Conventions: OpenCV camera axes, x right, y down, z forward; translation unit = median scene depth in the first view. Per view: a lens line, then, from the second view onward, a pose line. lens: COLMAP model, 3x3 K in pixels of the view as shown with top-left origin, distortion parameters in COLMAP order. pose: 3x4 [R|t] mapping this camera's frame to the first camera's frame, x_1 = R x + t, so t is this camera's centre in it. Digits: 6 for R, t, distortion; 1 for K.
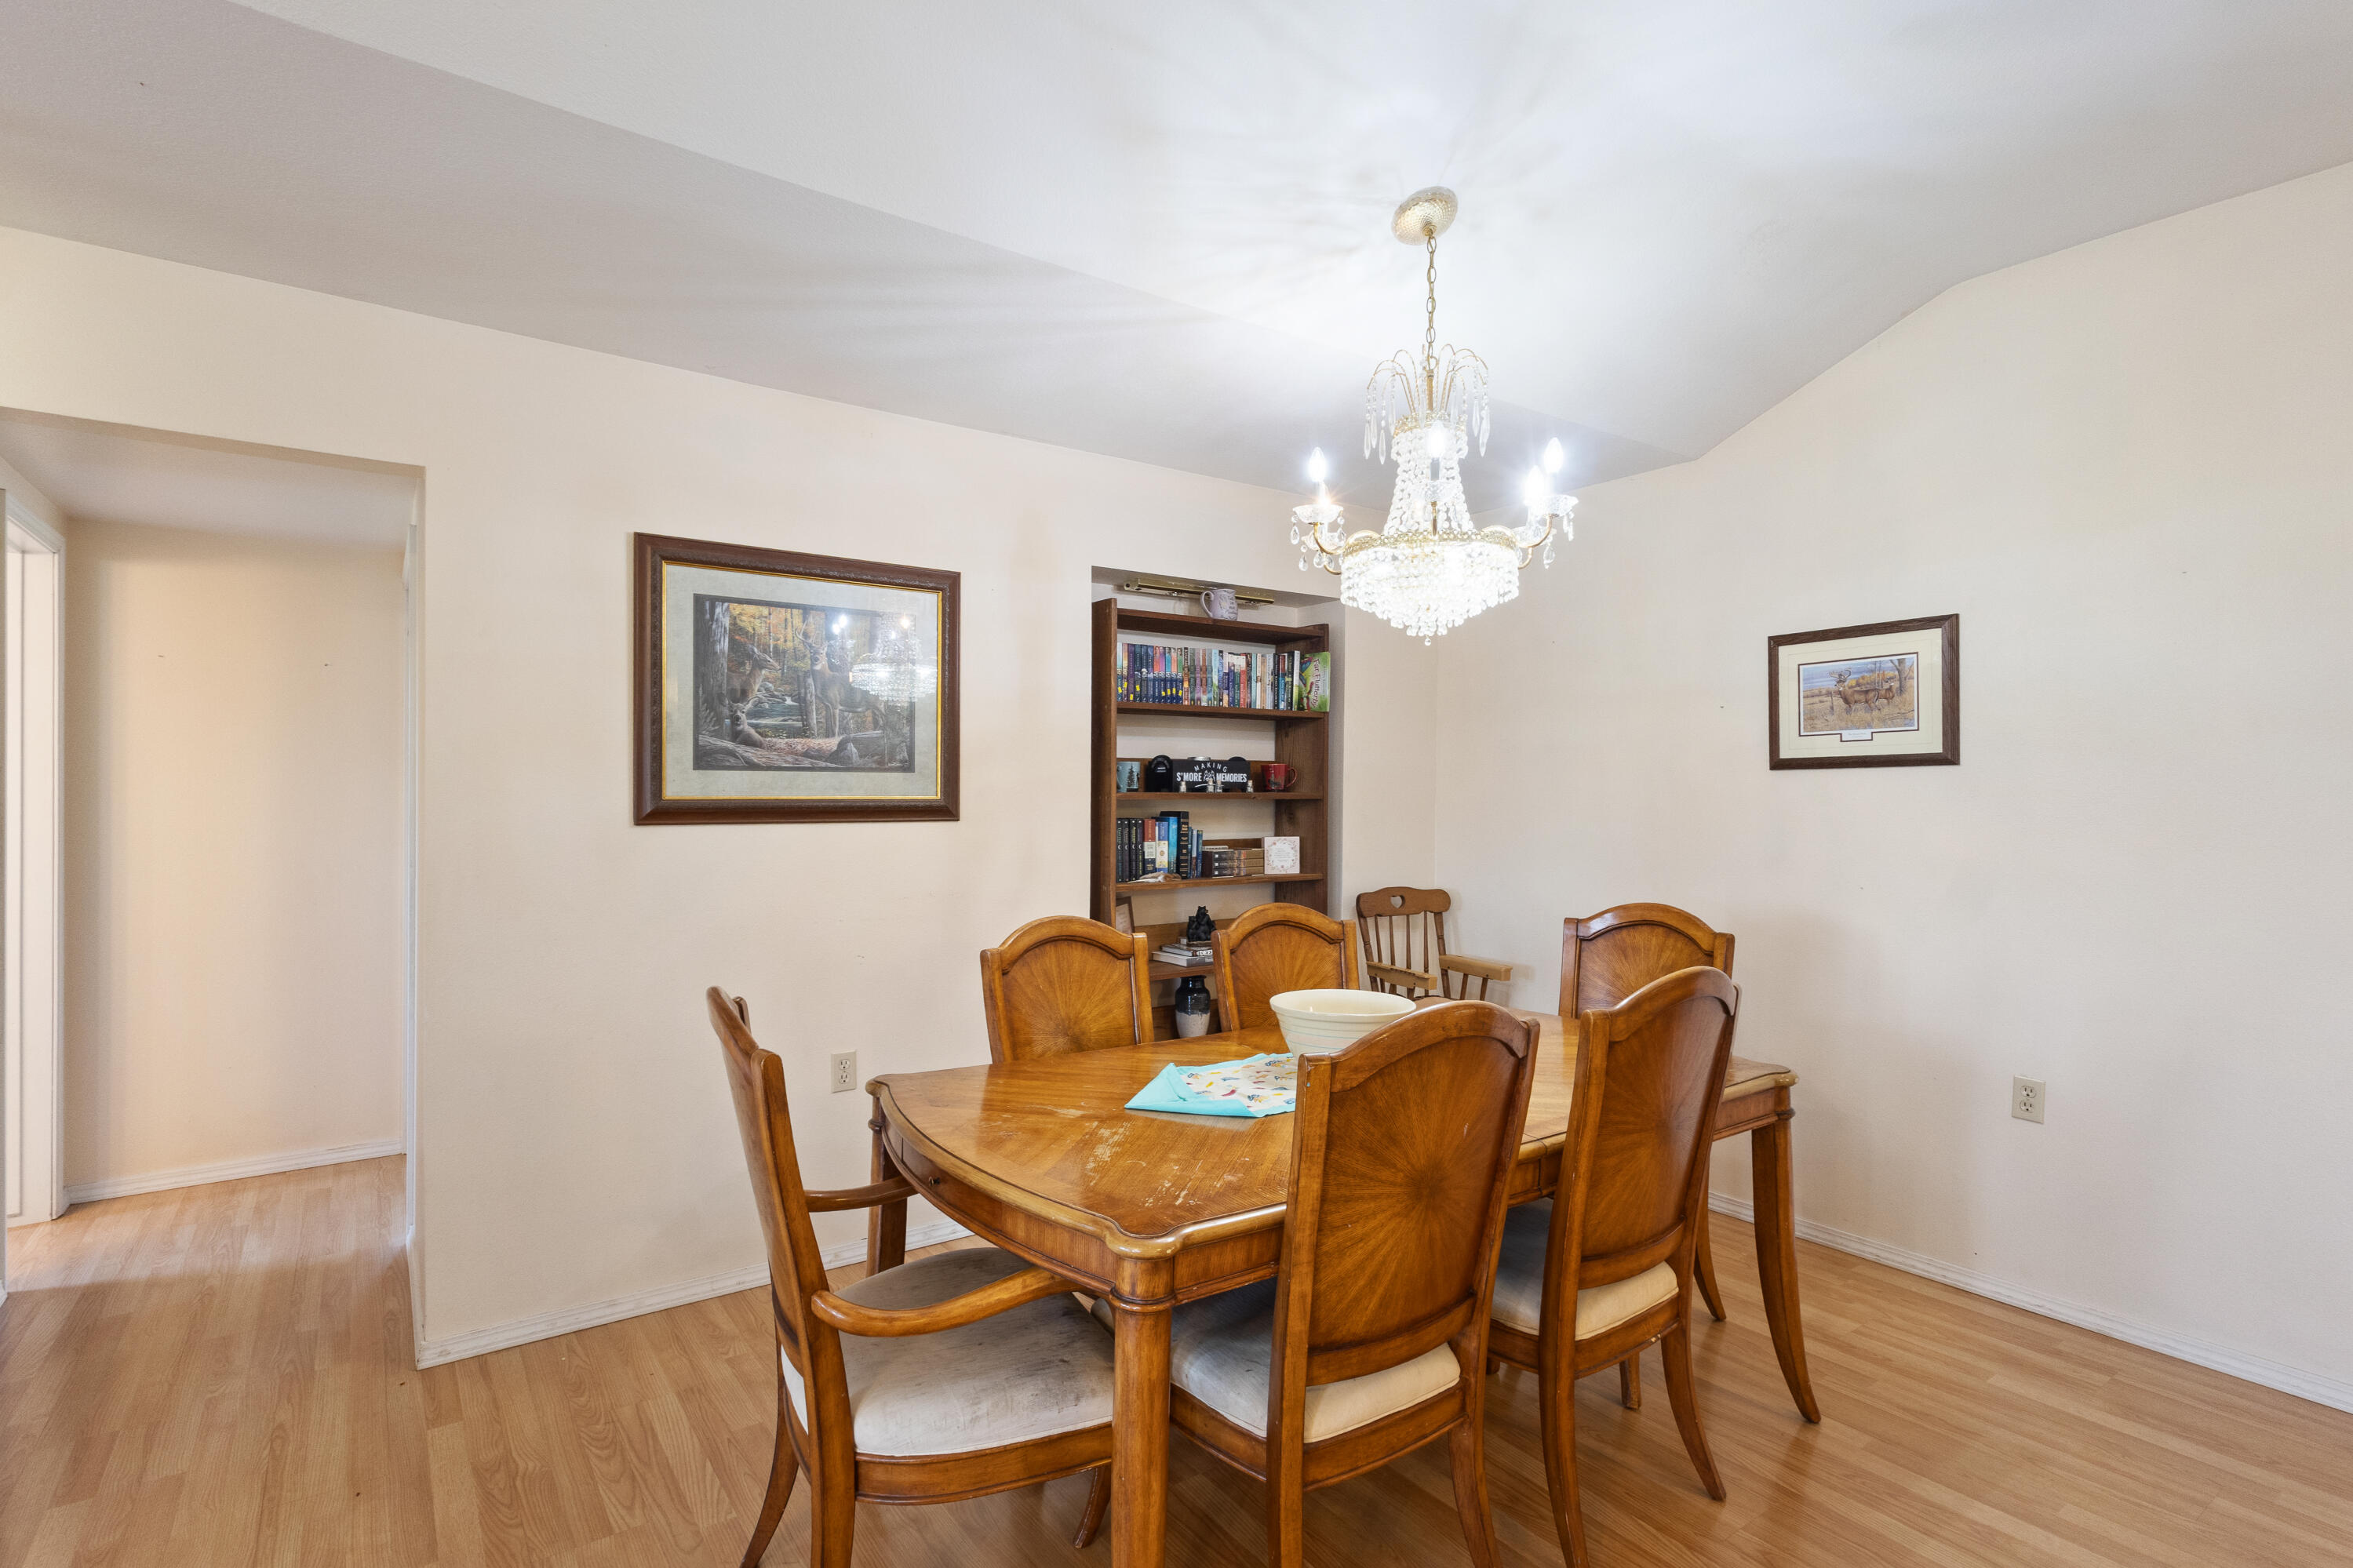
lens RADIAL K [[1142.1, 0, 1176.5], [0, 1142.1, 784.0], [0, 0, 1]] dist [0.001057, 0.000097]
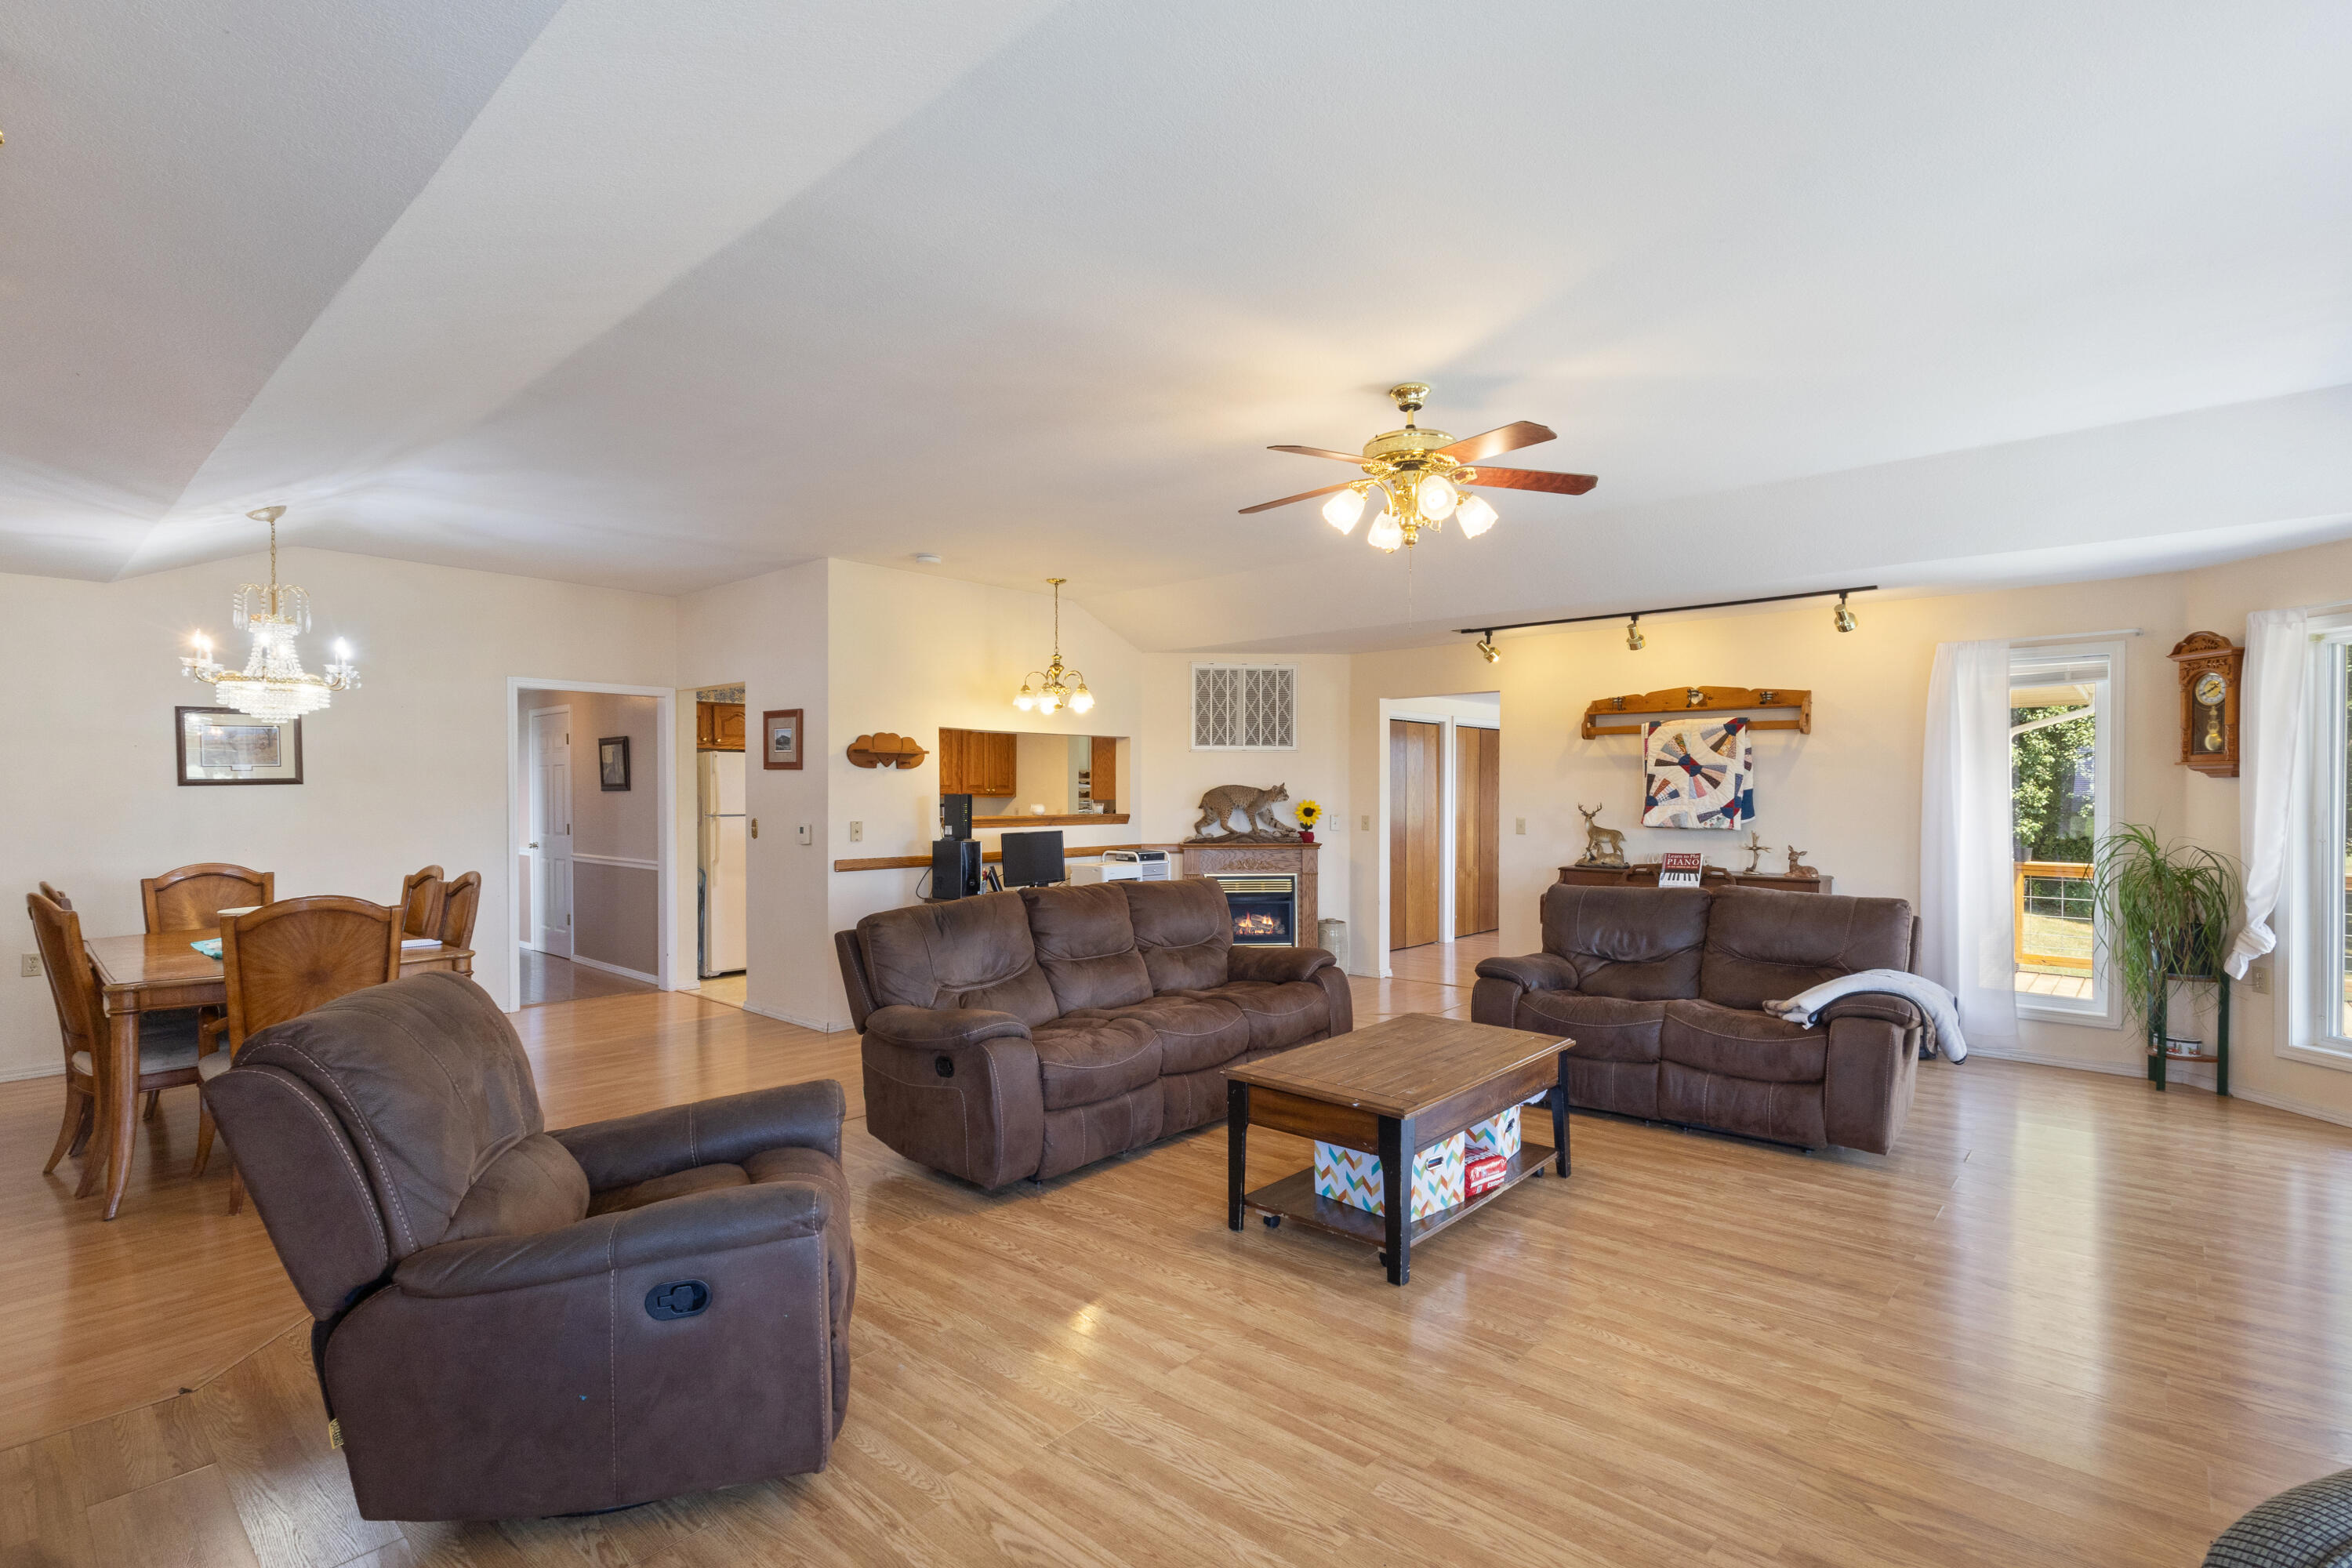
lens RADIAL K [[1109.9, 0, 1176.0], [0, 1109.9, 784.0], [0, 0, 1]] dist [0.001519, -0.000266]
pose [[-0.205632, 0.000360, 0.978629, -1.292025], [-0.001920, 0.999998, -0.000772, -0.015126], [-0.978628, -0.002038, -0.205630, -0.090786]]
